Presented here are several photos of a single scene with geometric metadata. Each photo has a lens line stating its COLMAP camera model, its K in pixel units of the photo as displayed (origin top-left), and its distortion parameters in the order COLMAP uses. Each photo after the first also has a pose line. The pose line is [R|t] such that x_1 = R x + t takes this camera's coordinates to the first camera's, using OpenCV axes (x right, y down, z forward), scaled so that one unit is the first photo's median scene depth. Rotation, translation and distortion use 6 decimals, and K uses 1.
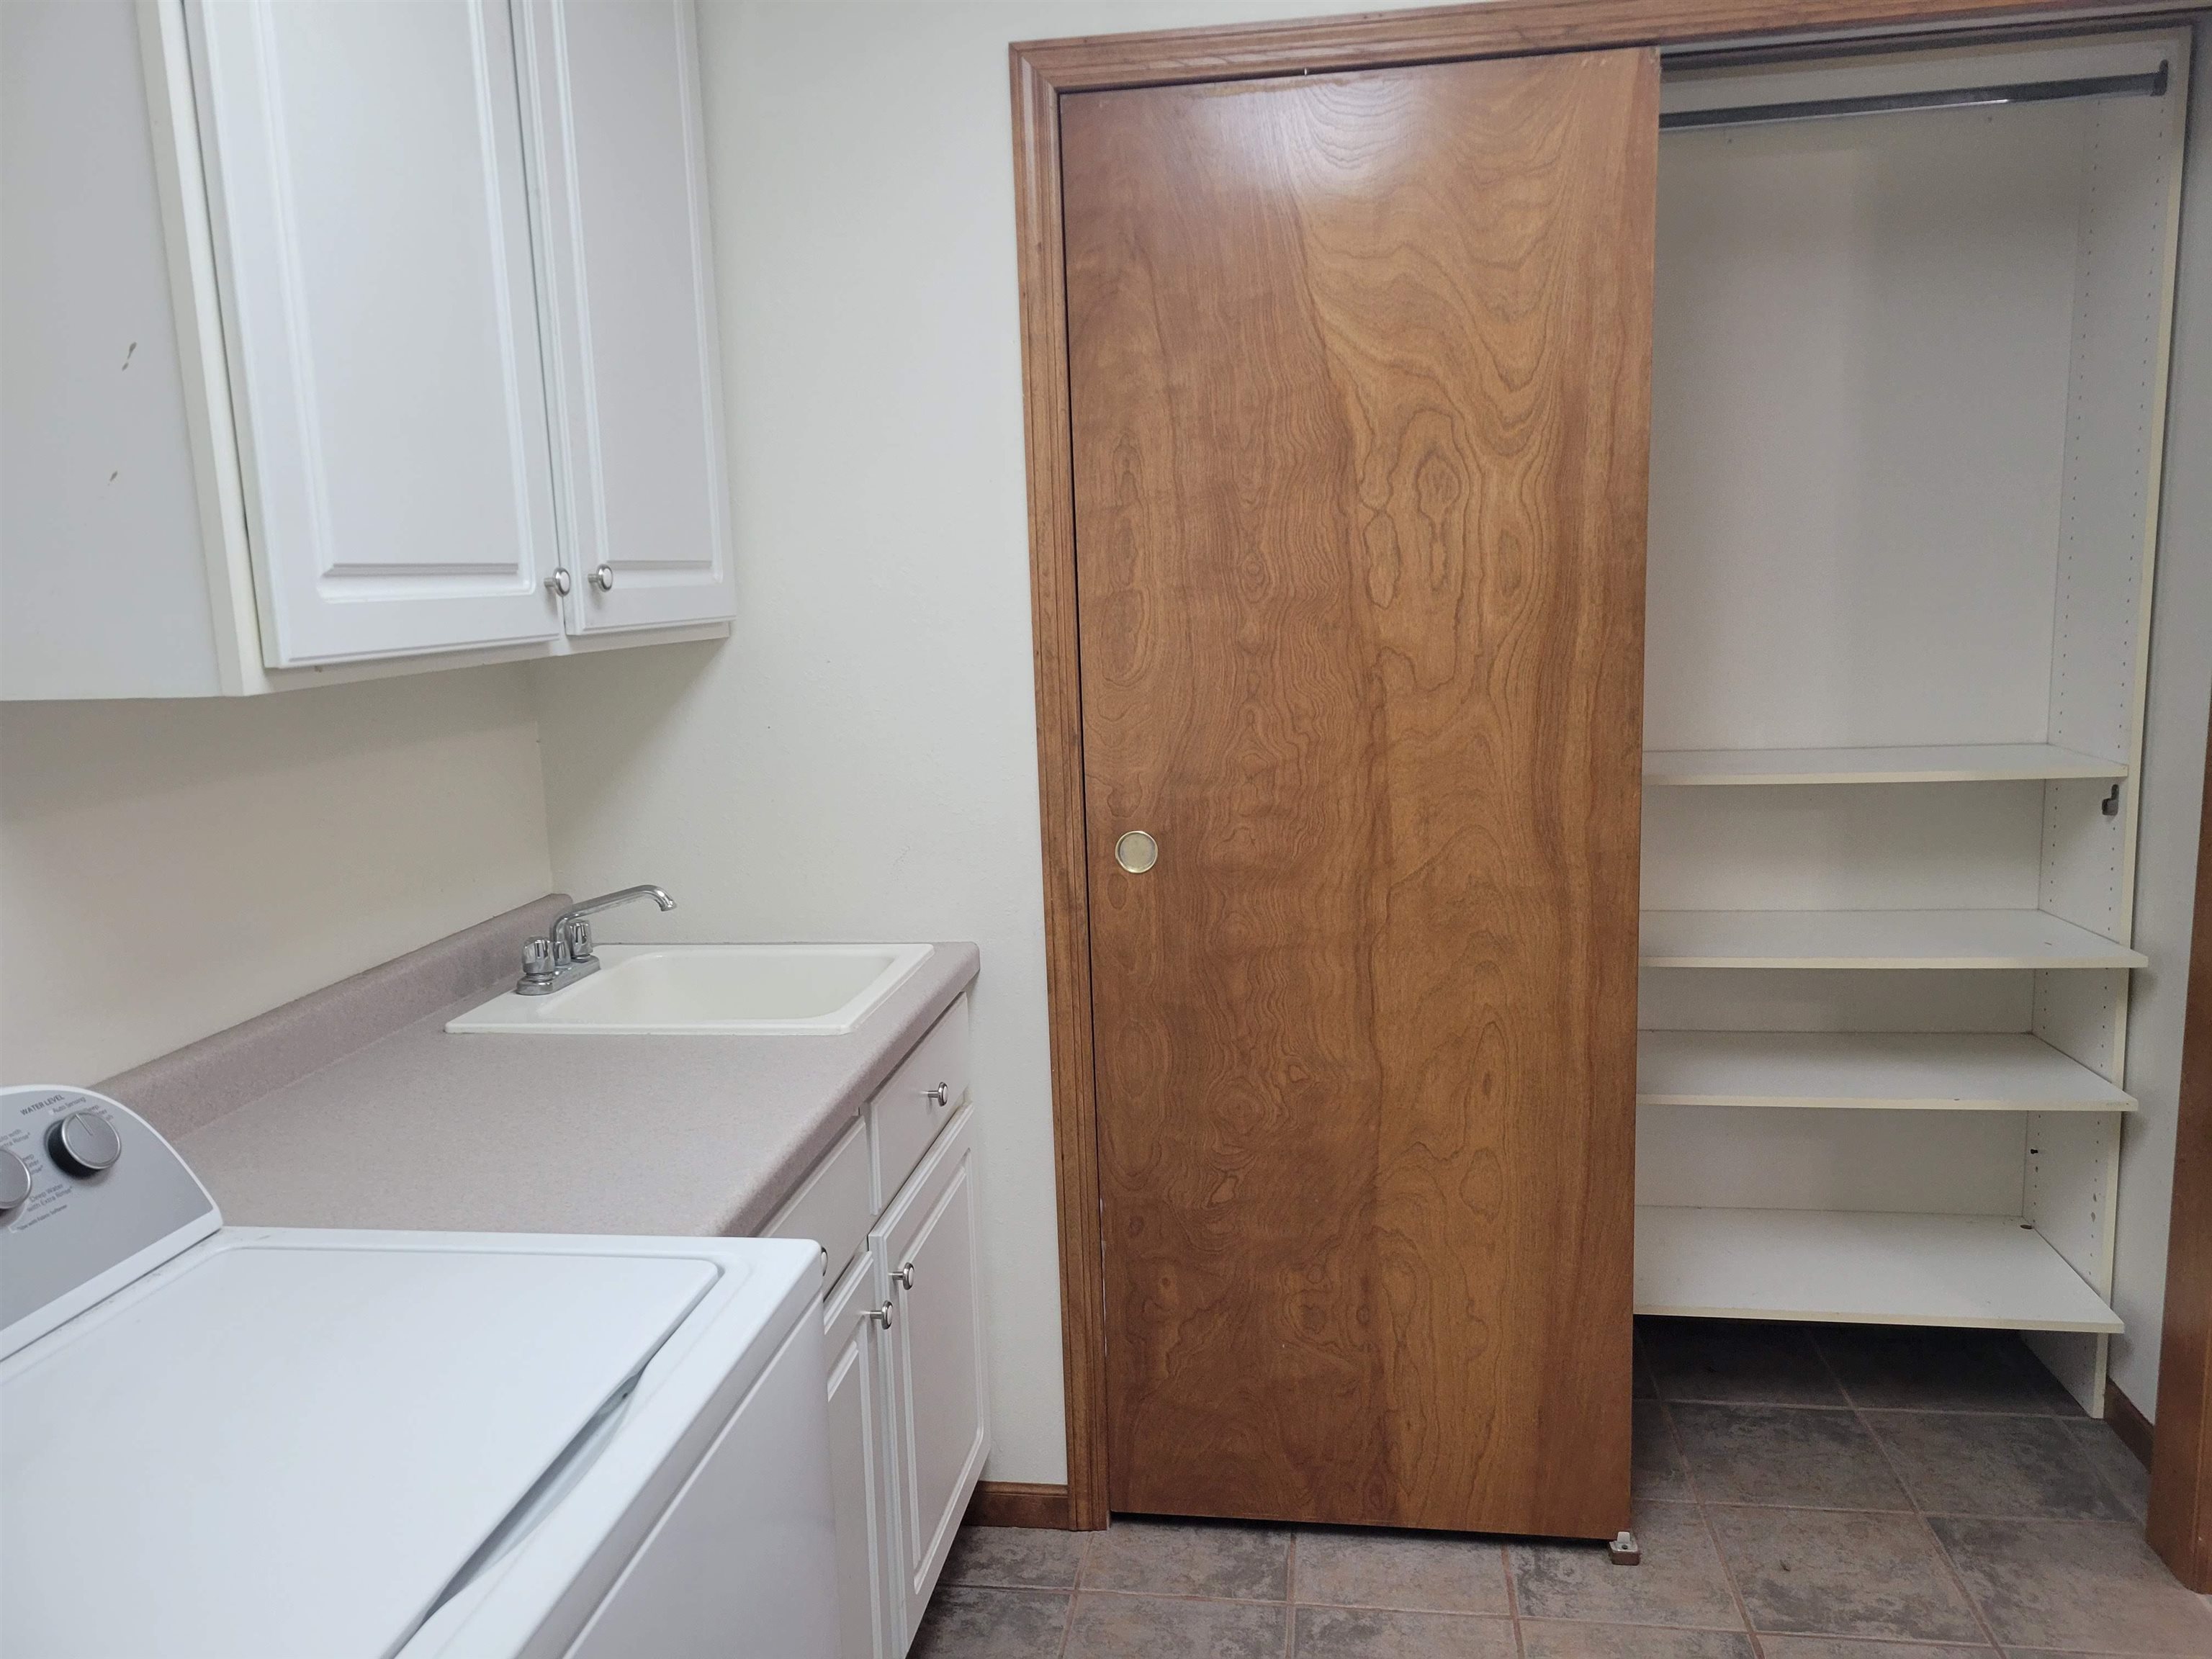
lens RADIAL K [[1662.5, 0, 1106.0], [0, 1662.5, 829.5], [0, 0, 1]] dist [0.041867, 0.000267]
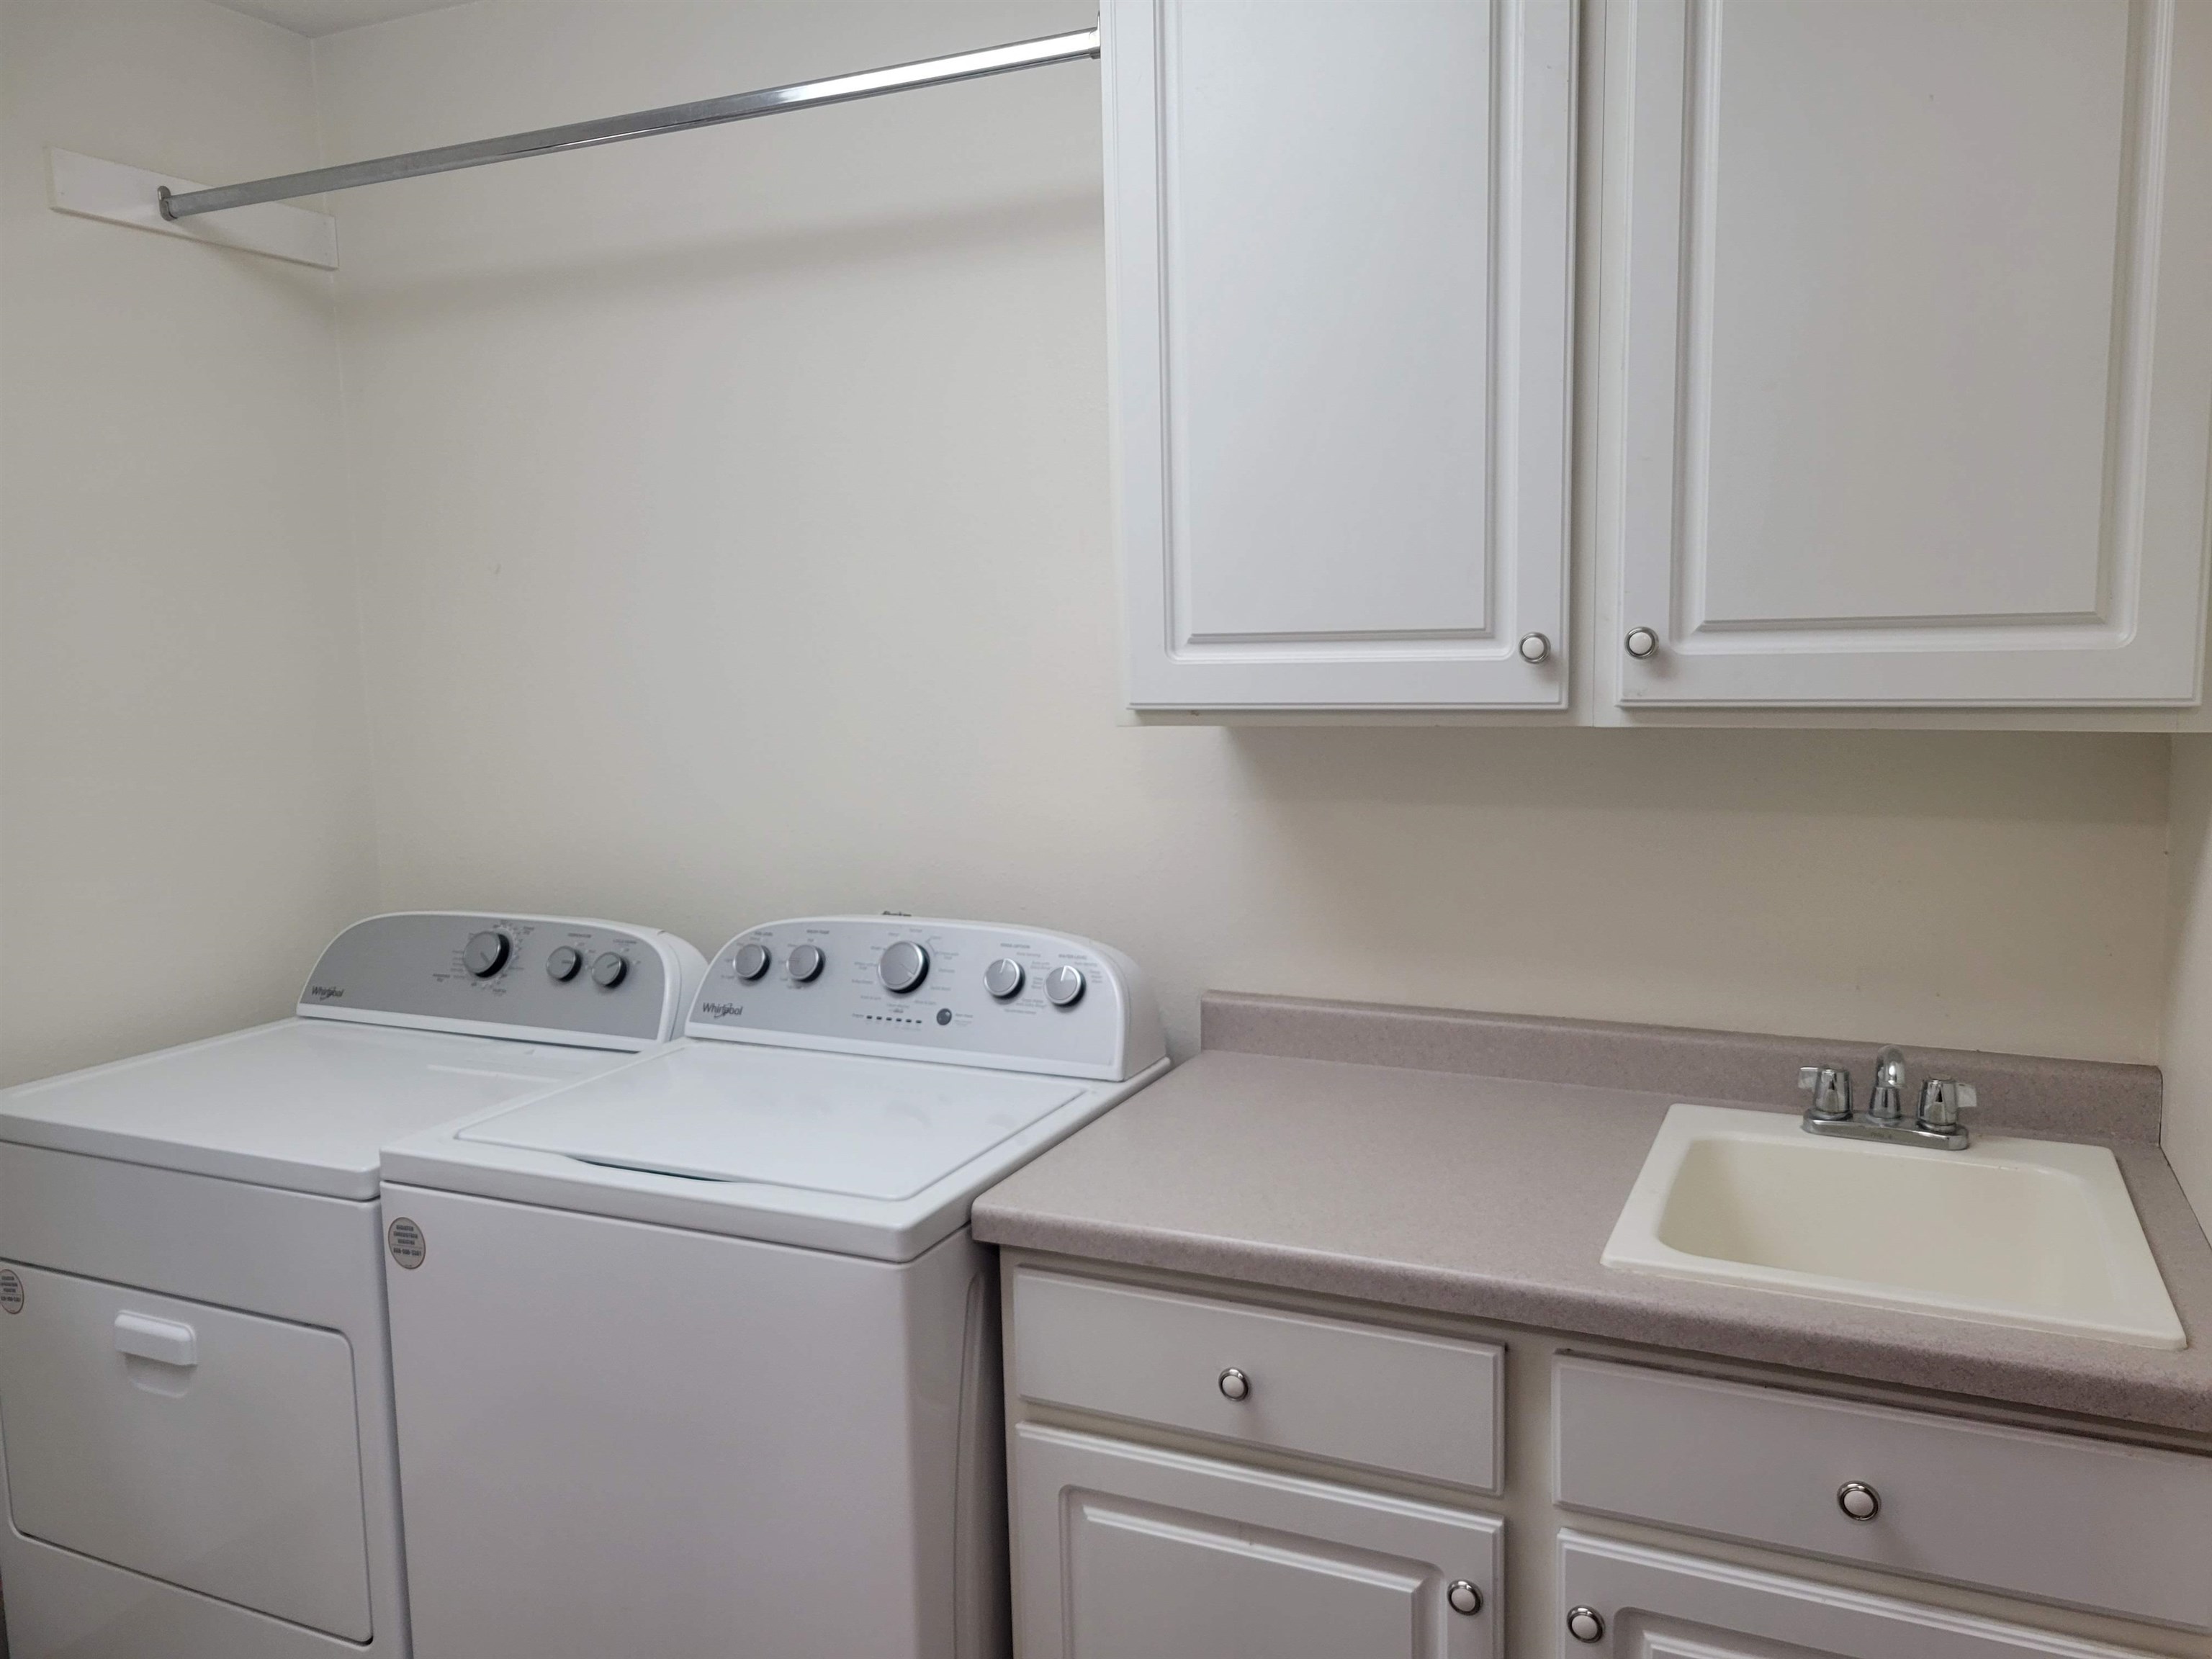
lens RADIAL K [[1697.3, 0, 1106.0], [0, 1697.3, 829.5], [0, 0, 1]] dist [0.046100, -0.001842]
pose [[-0.288844, 0.146002, -0.946178, 0.679451], [-0.127841, 0.973570, 0.189256, -0.202852], [0.948802, 0.175626, -0.262545, 1.057551]]
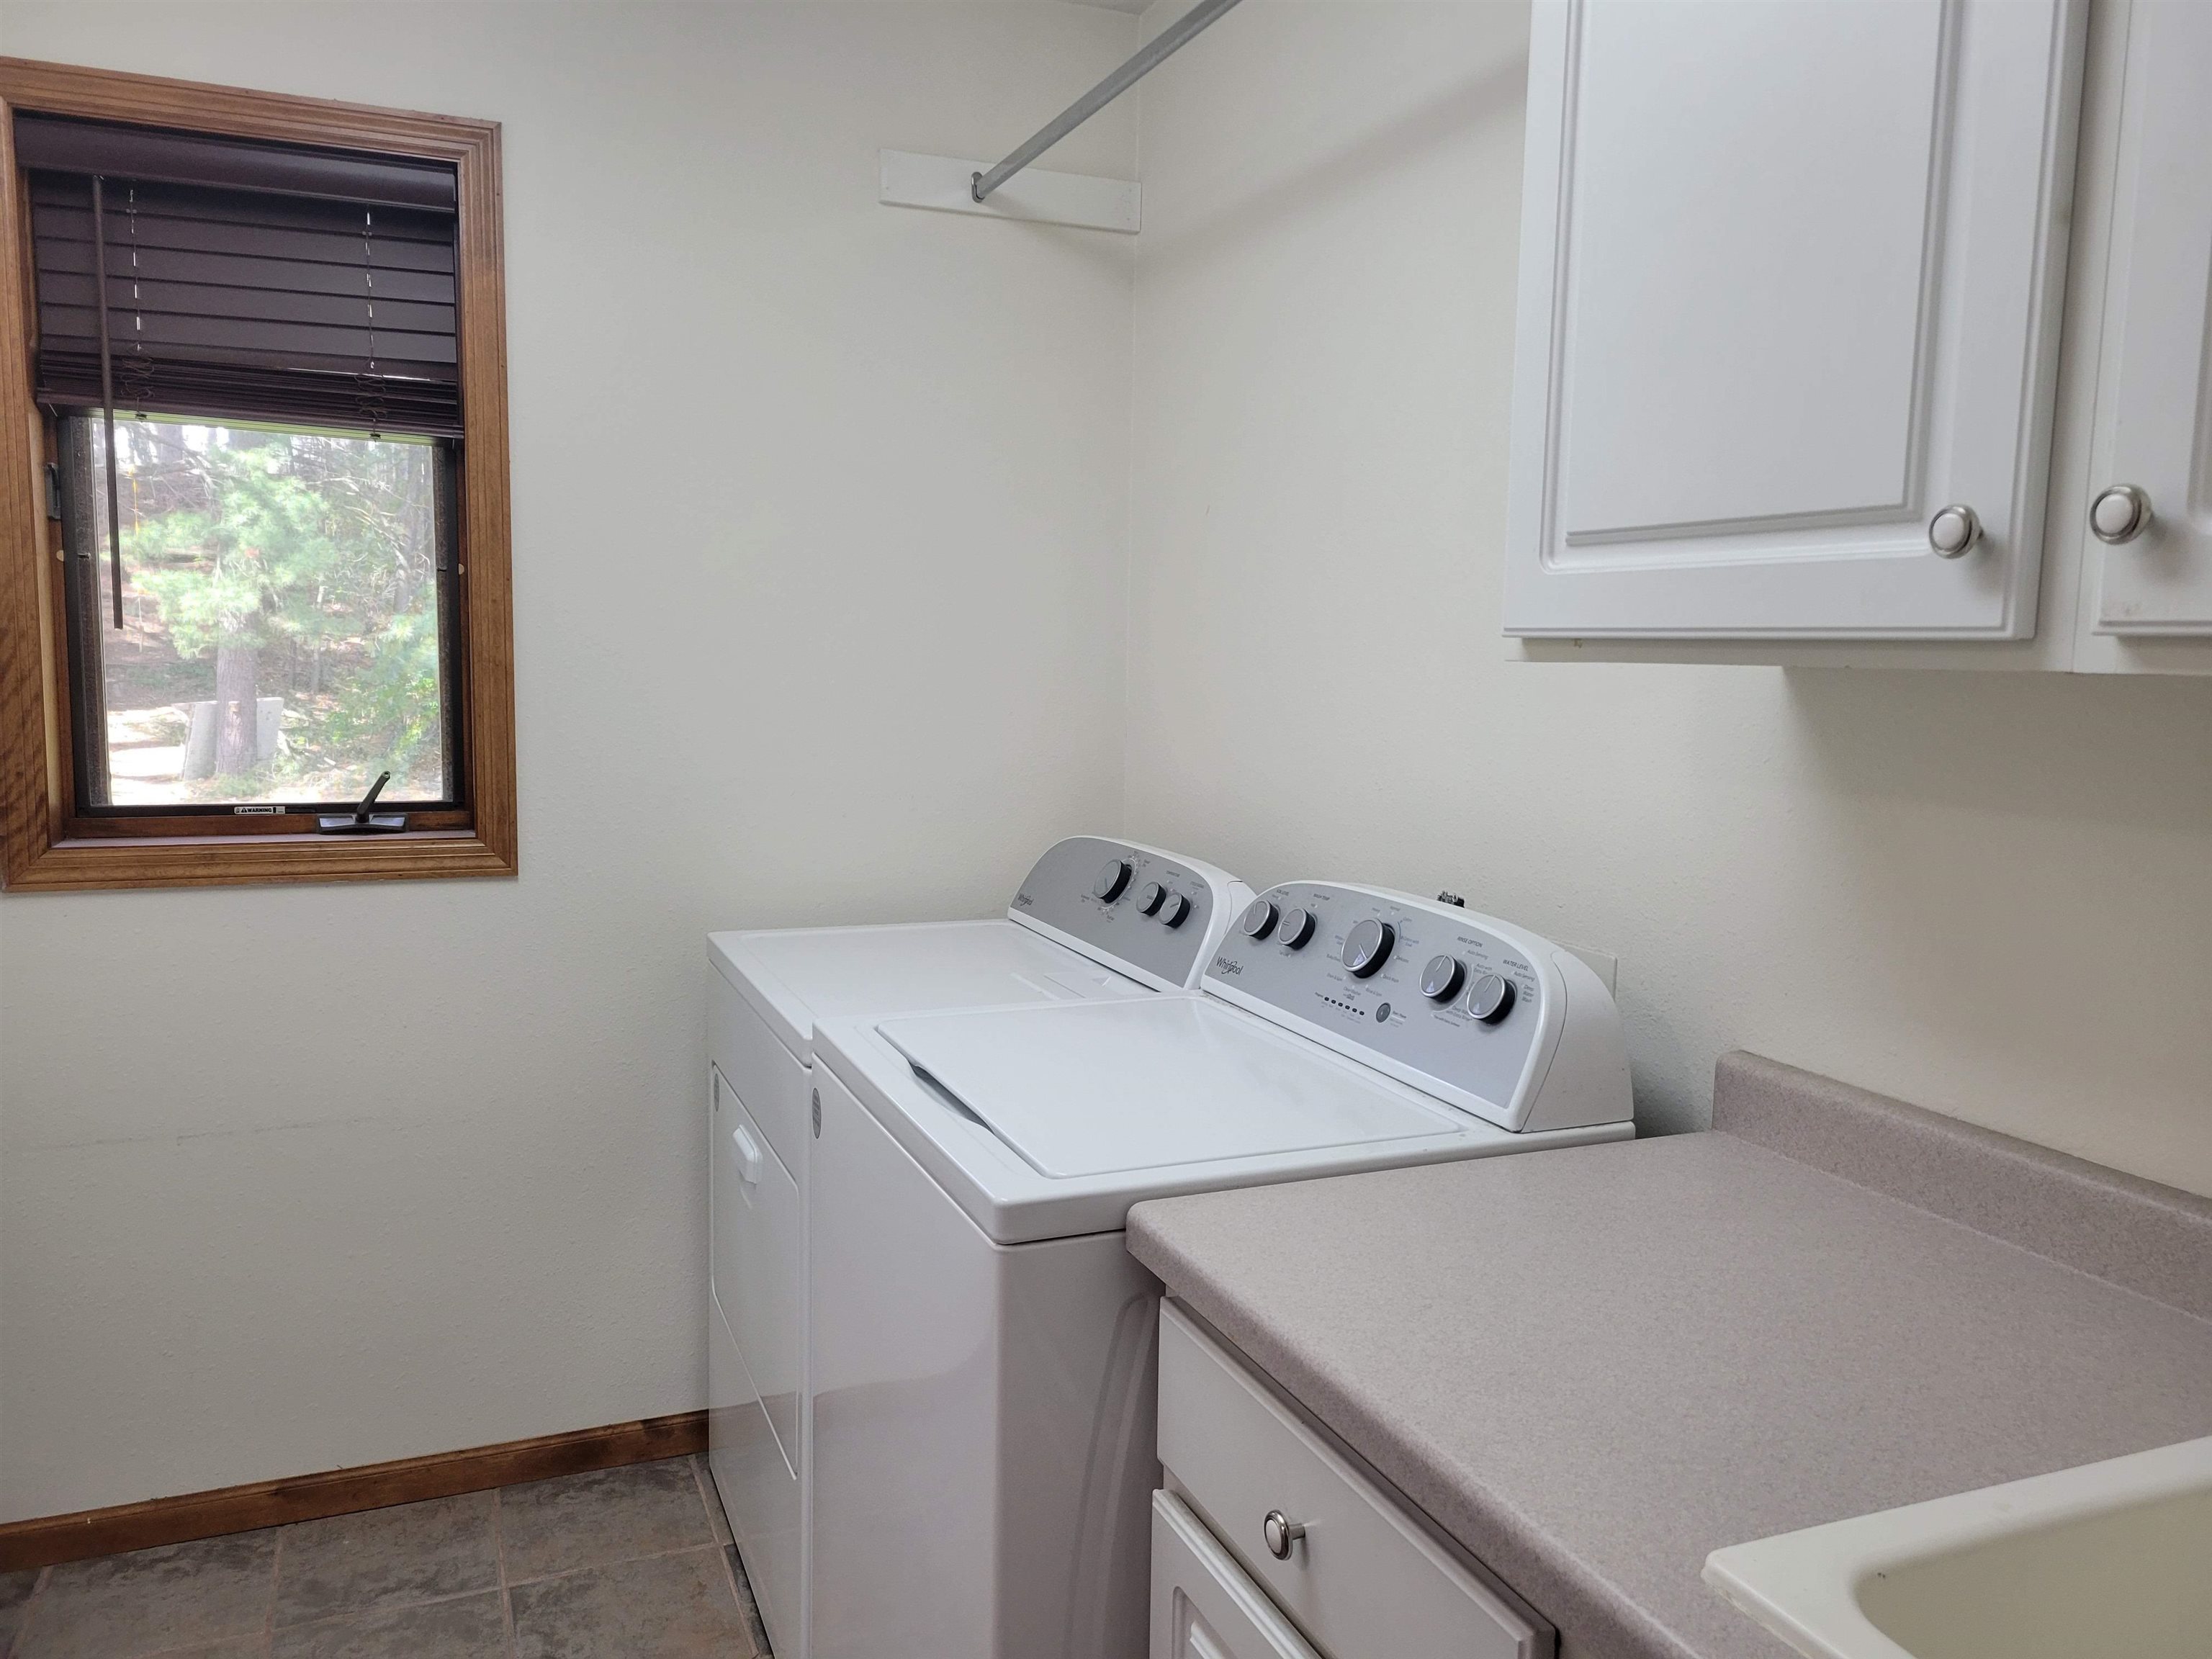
lens RADIAL K [[1662.5, 0, 1106.0], [0, 1662.5, 829.5], [0, 0, 1]] dist [0.041867, 0.000267]
pose [[-0.861255, 0.066857, -0.503757, 0.204630], [-0.079541, 0.961354, 0.263576, -0.180565], [0.501910, 0.267075, -0.822652, 1.366881]]
